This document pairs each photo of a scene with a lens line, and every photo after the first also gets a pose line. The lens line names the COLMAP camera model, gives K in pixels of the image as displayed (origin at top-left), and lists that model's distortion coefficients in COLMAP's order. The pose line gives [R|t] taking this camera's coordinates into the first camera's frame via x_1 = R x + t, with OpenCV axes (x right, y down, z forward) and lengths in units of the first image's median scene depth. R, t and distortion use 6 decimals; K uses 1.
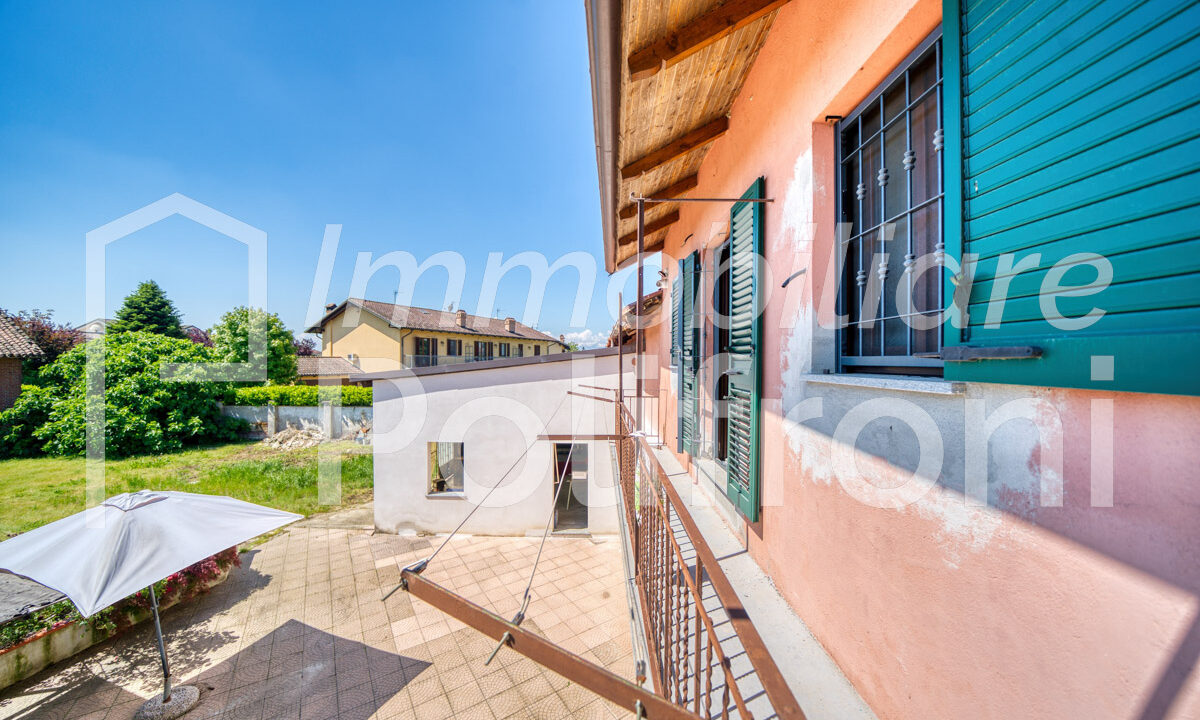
lens RADIAL K [[414.2, 0, 597.4], [0, 414.2, 361.9], [0, 0, 1]] dist [-0.025249, 0.002550]
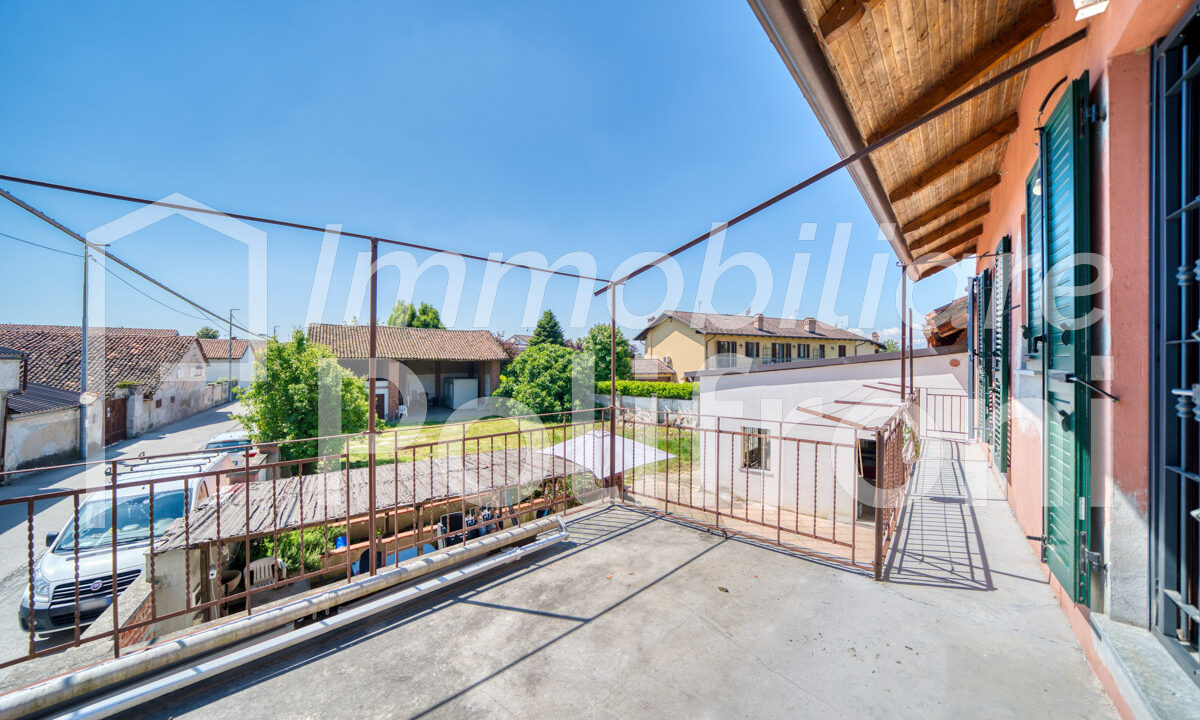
lens RADIAL K [[414.2, 0, 596.1], [0, 414.2, 360.8], [0, 0, 1]] dist [-0.025249, 0.002550]
pose [[0.774148, -0.001602, -0.633002, 0.021031], [-0.002510, 0.999981, -0.005601, 0.000715], [0.632999, 0.005925, 0.774130, -0.121260]]
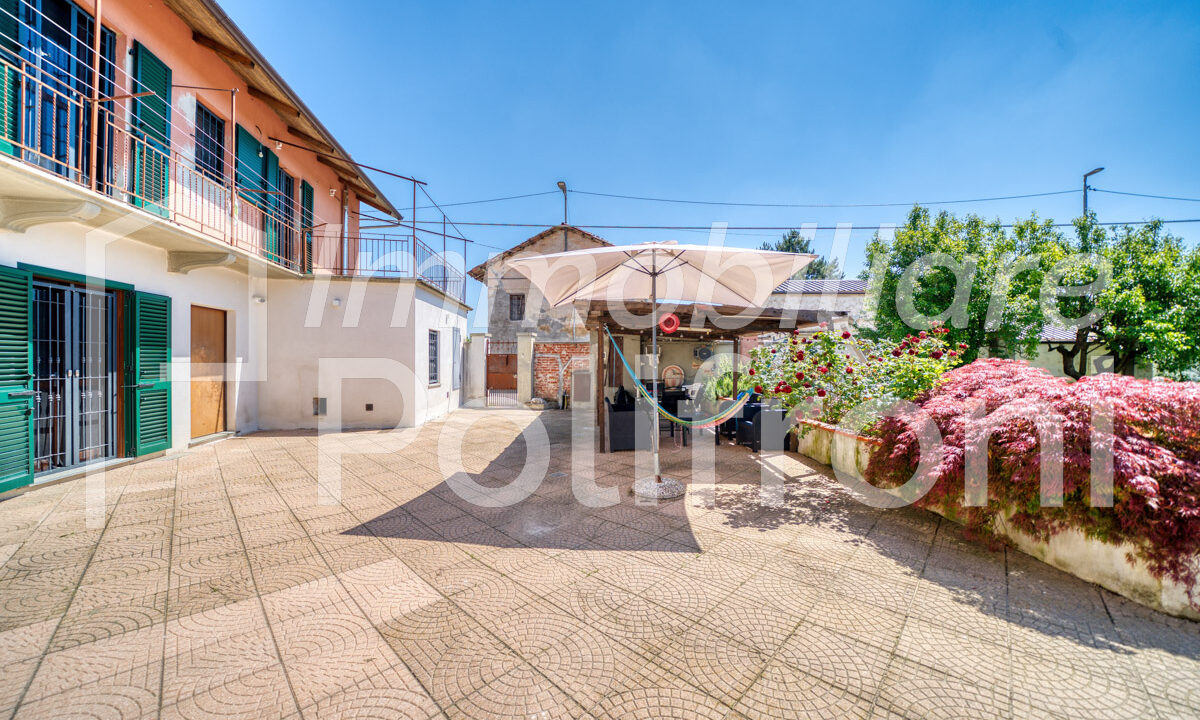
lens RADIAL K [[414.2, 0, 596.4], [0, 414.2, 363.5], [0, 0, 1]] dist [-0.025249, 0.002550]
pose [[-0.980050, -0.009801, -0.198510, -0.177332], [-0.010998, 0.999927, 0.004928, 0.137004], [0.198447, 0.007013, -0.980086, 0.440593]]
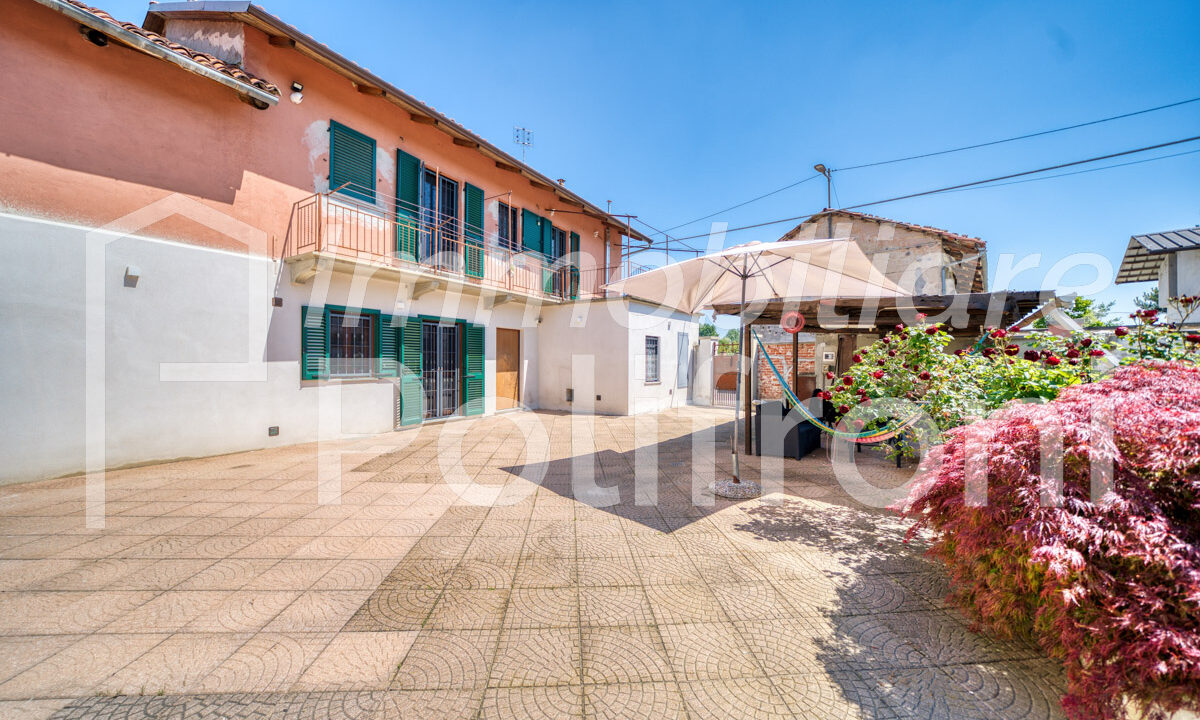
lens RADIAL K [[414.2, 0, 595.0], [0, 414.2, 363.4], [0, 0, 1]] dist [-0.025249, 0.002550]
pose [[-0.864551, -0.013778, 0.502356, -0.295113], [-0.009940, 0.999897, 0.010317, 0.135026], [-0.502446, 0.003926, -0.864600, 0.461654]]
